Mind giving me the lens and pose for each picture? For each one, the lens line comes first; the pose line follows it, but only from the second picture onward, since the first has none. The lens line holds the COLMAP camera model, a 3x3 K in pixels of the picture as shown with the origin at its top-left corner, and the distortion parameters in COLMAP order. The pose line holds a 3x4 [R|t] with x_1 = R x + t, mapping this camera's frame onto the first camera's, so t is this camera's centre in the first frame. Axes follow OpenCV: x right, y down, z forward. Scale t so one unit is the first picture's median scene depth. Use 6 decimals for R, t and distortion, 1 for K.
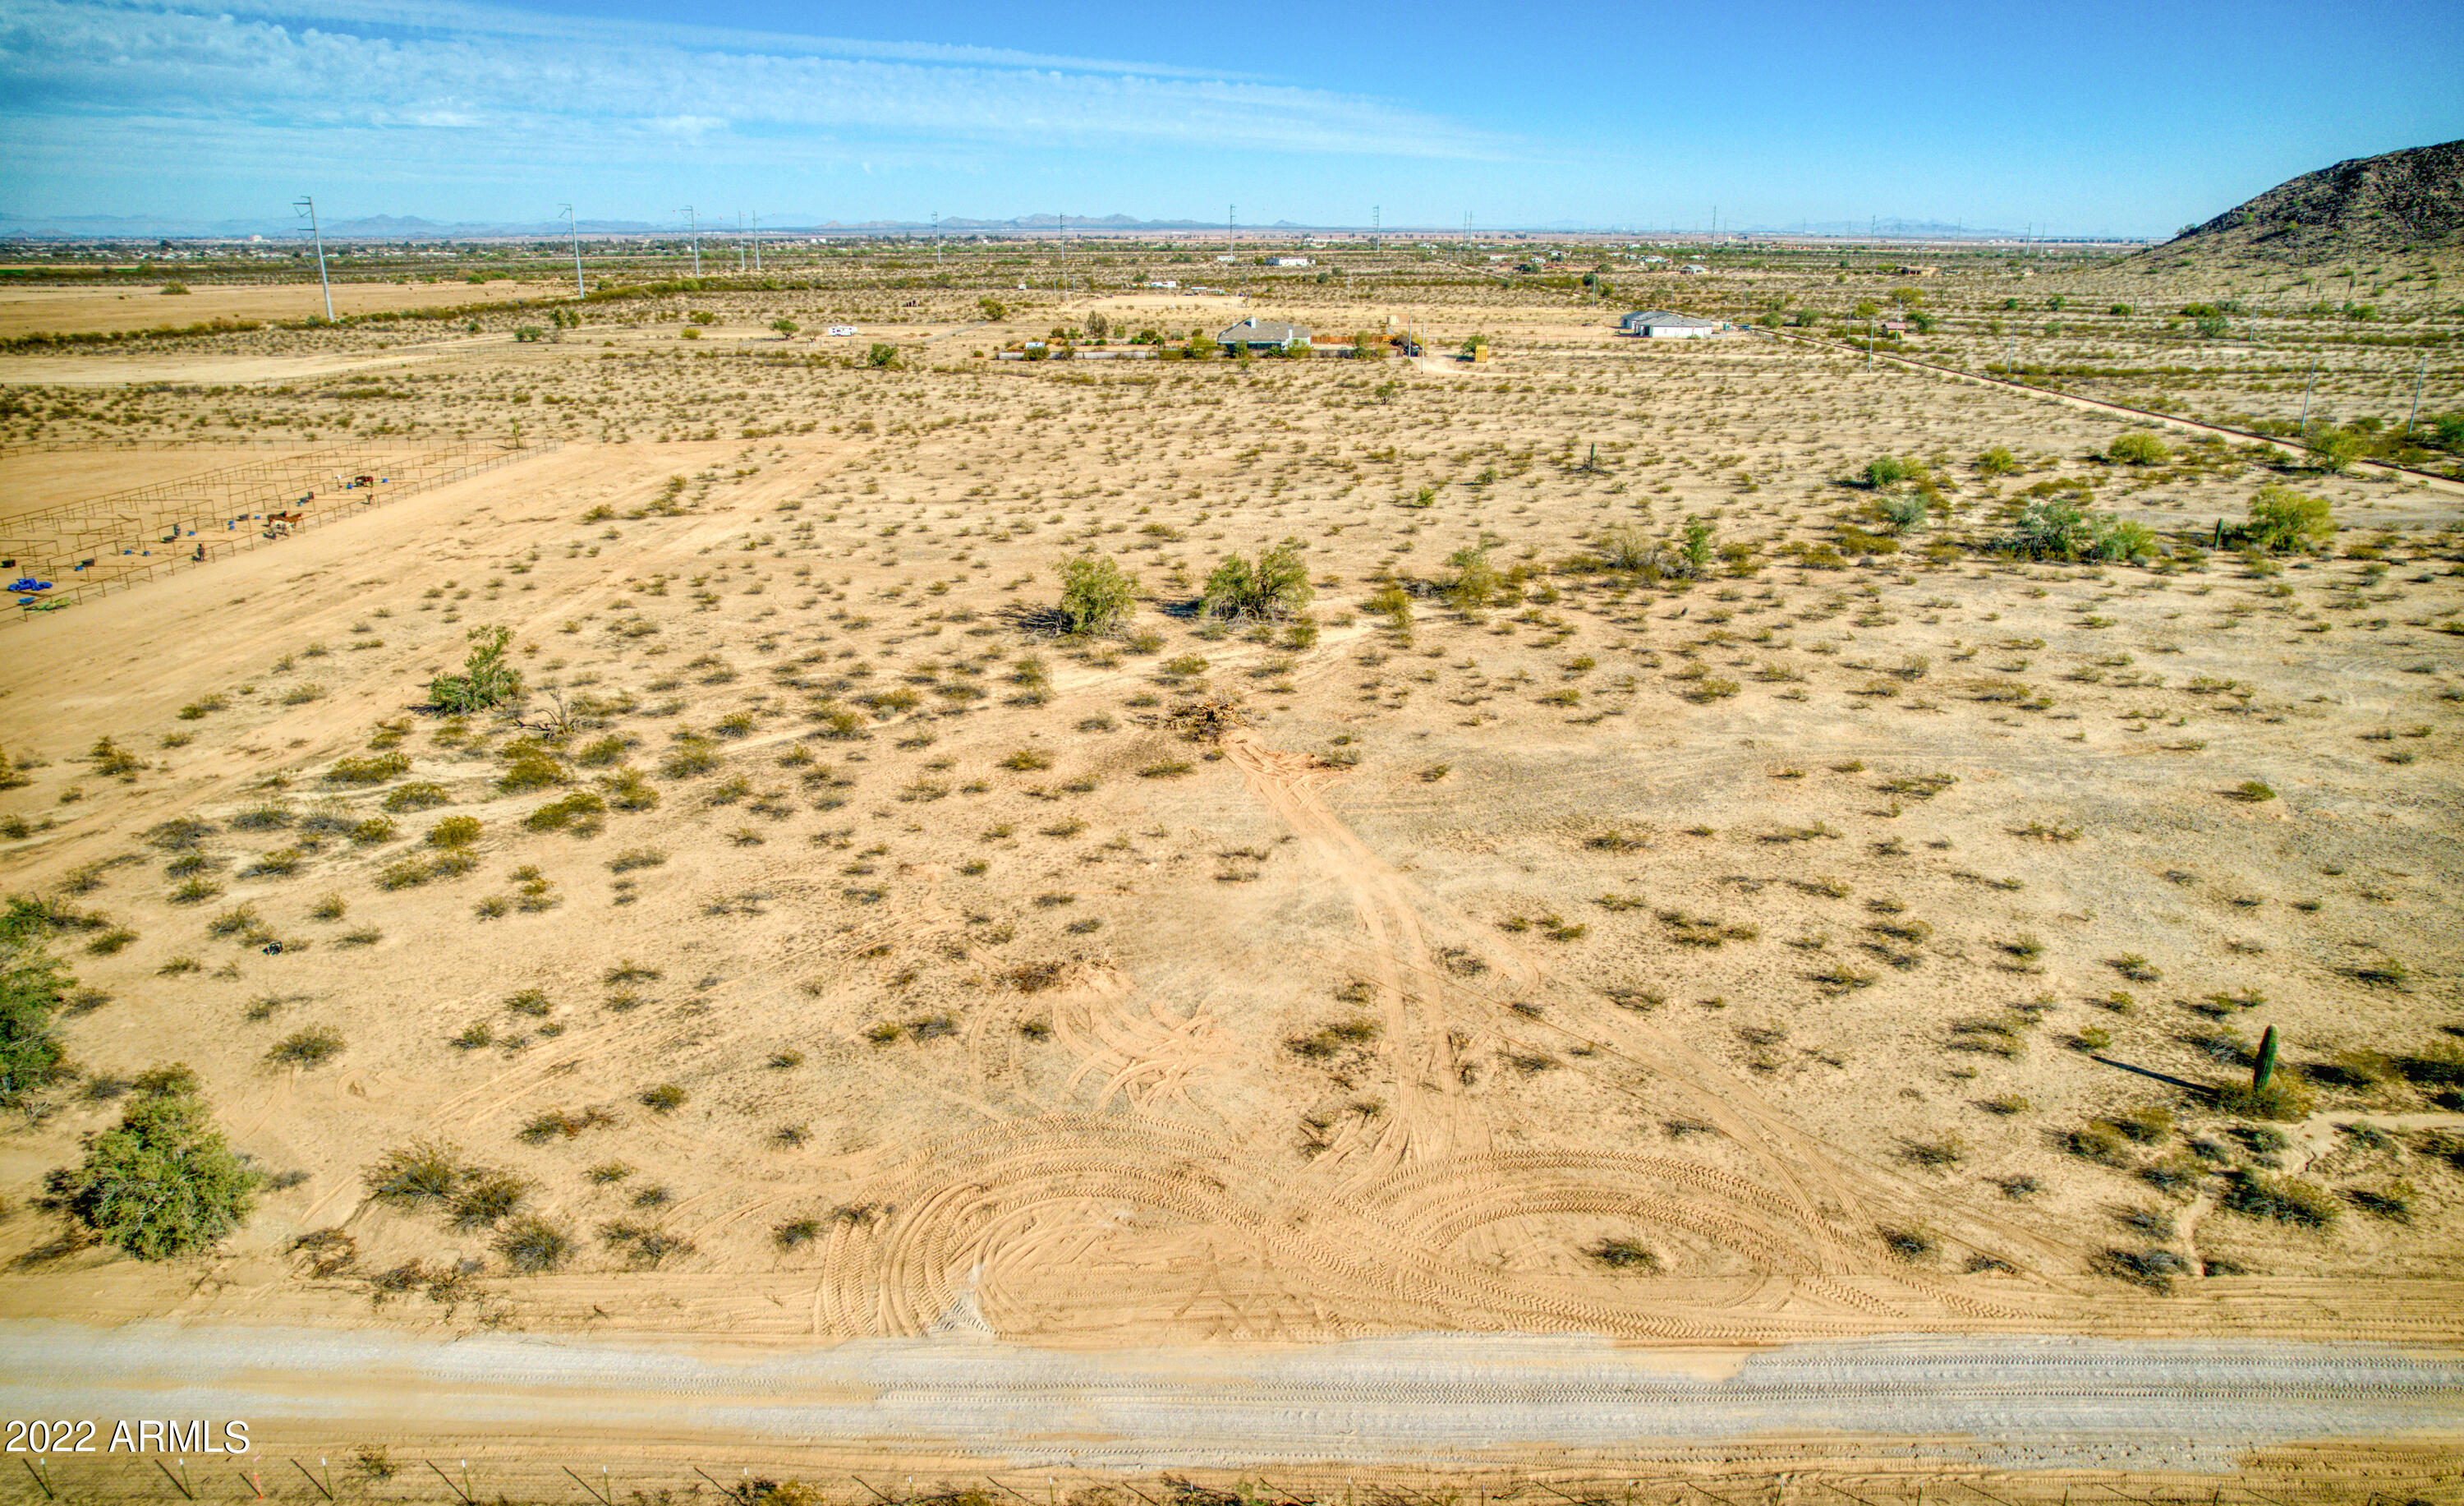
lens RADIAL K [[1582.8, 0, 1238.0], [0, 1582.8, 668.1], [0, 0, 1]] dist [-0.083048, 0.083953]
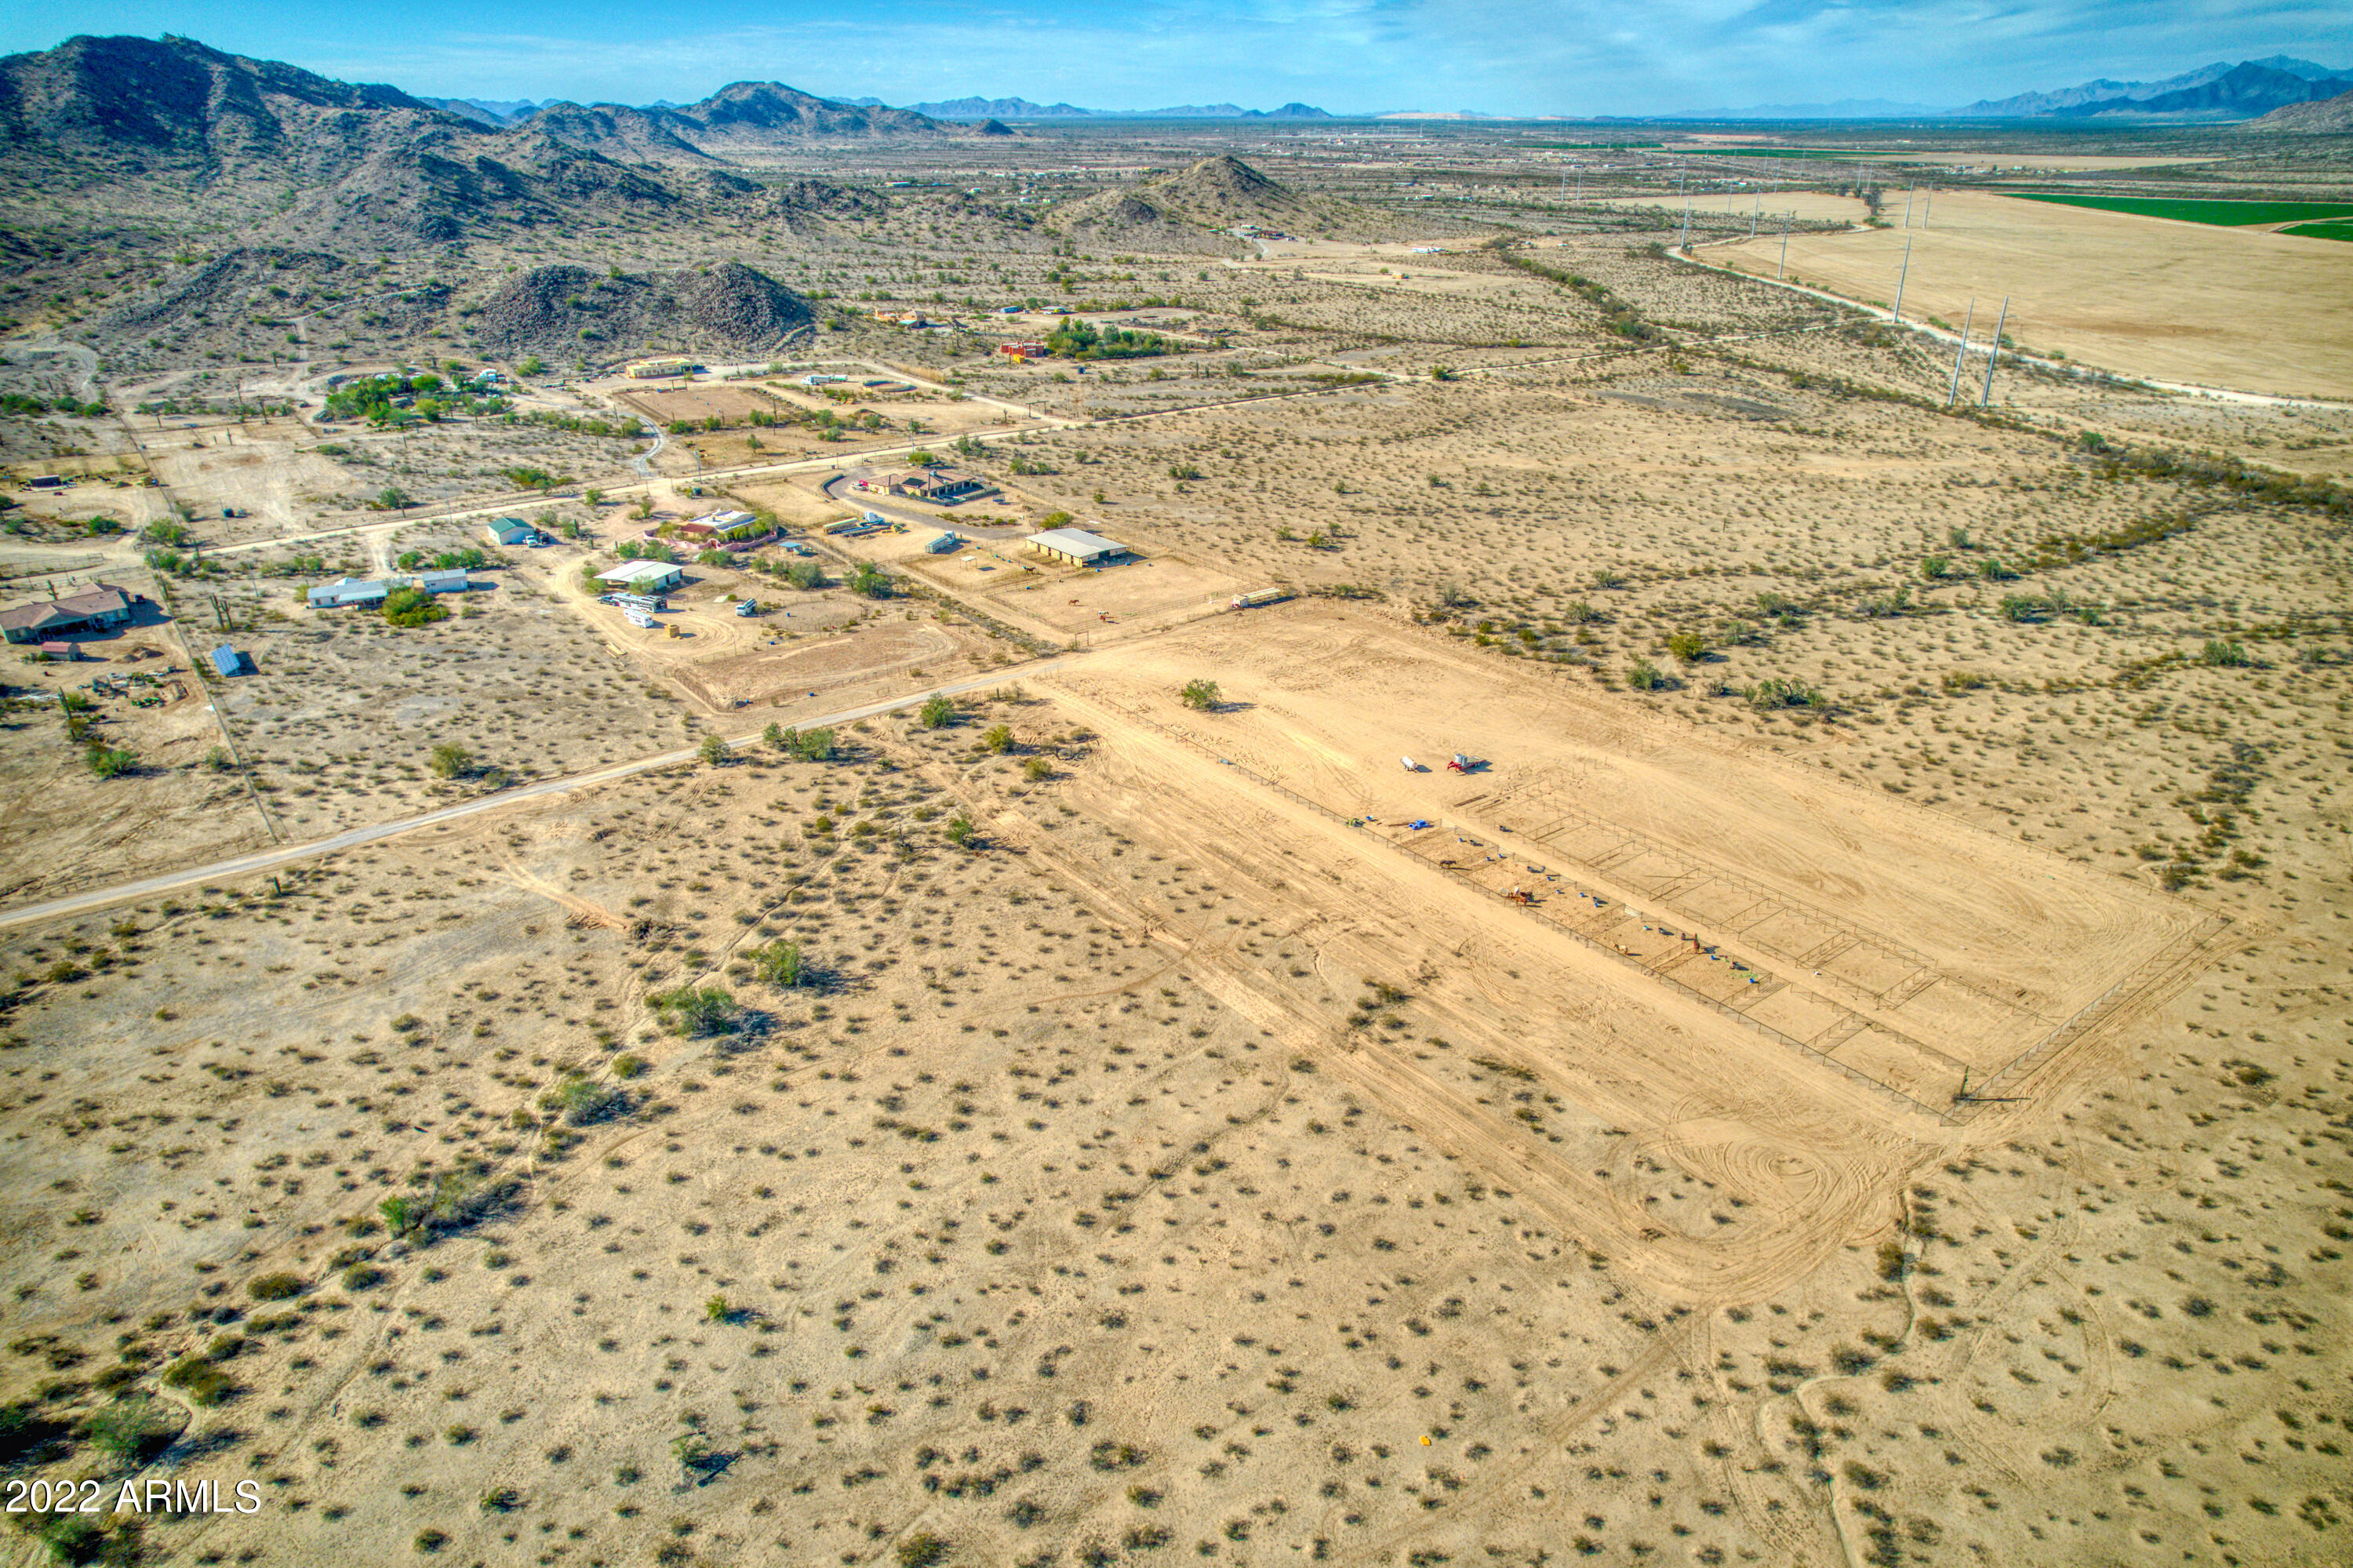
lens RADIAL K [[1498.4, 0, 1182.6], [0, 1498.4, 814.1], [0, 0, 1]] dist [-0.067959, 0.052928]
pose [[-0.778212, 0.274776, -0.564698, 0.285522], [-0.166080, 0.777137, 0.607022, -0.796685], [0.605643, 0.566177, -0.559142, 1.361092]]
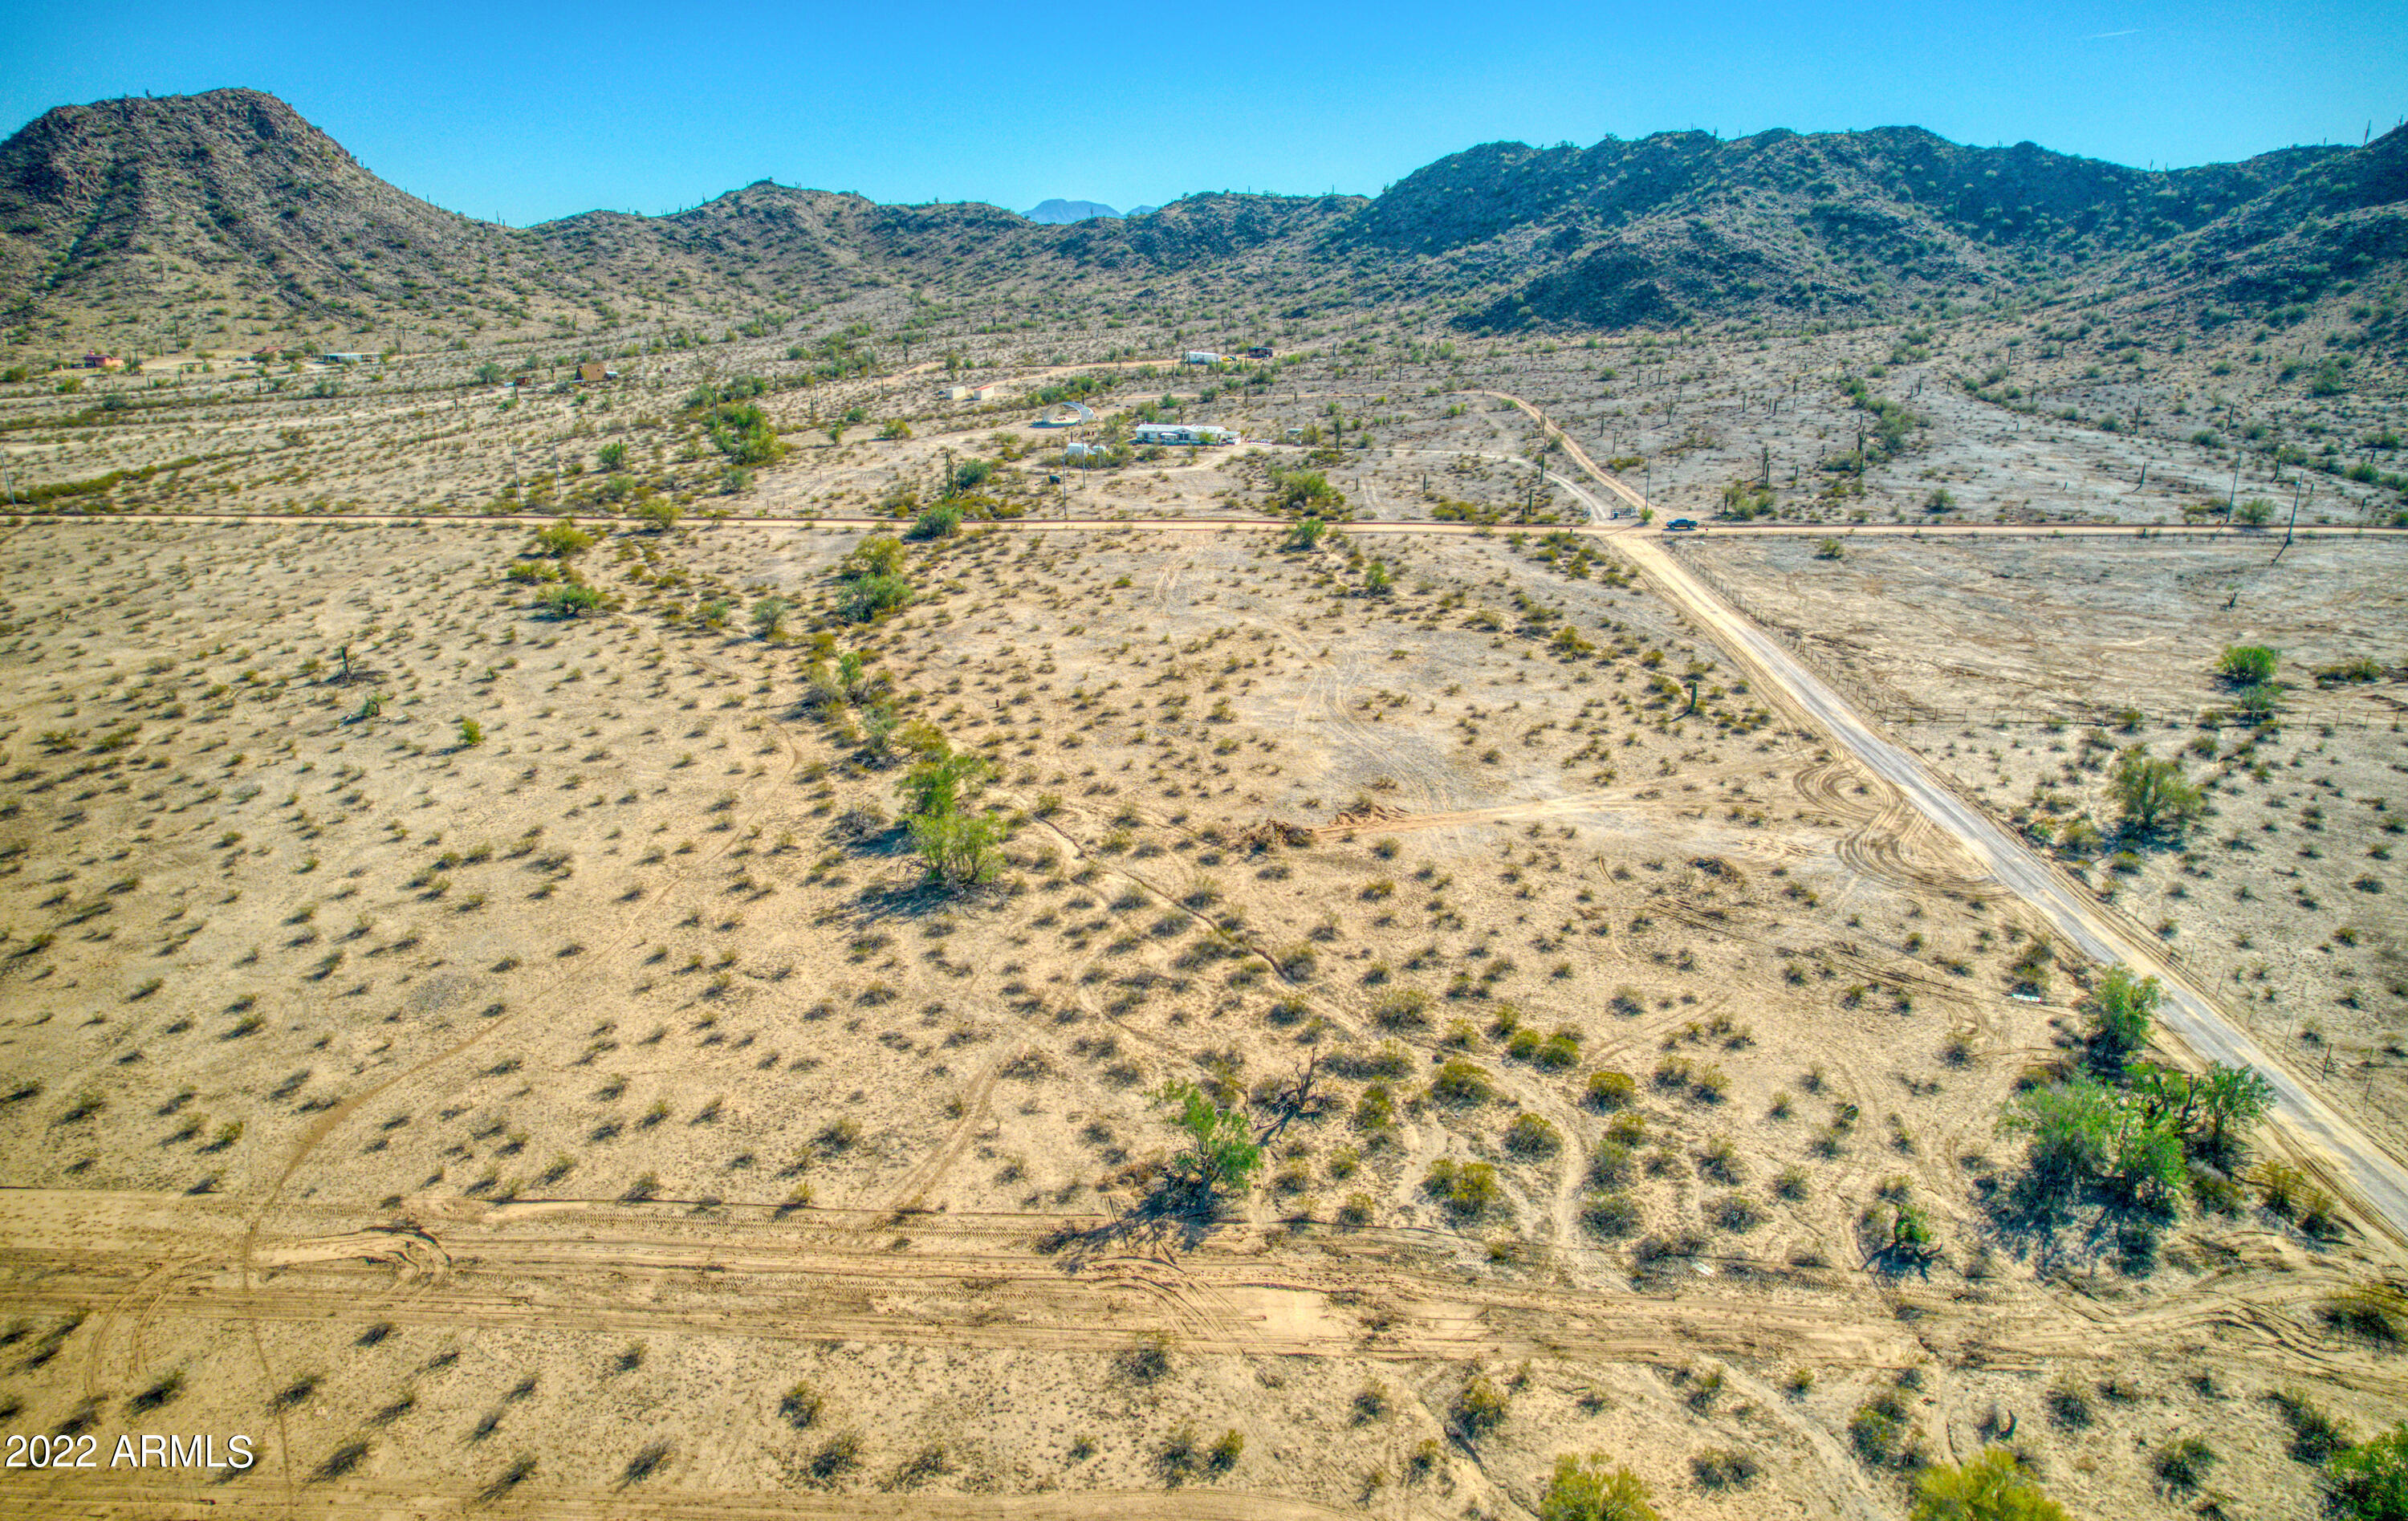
lens RADIAL K [[1559.7, 0, 1212.1], [0, 1559.7, 746.5], [0, 0, 1]] dist [-0.075720, 0.066979]
pose [[0.012065, -0.301626, 0.953350, -0.650642], [0.267753, 0.919577, 0.287553, -0.222244], [-0.963412, 0.251793, 0.091856, 0.492684]]
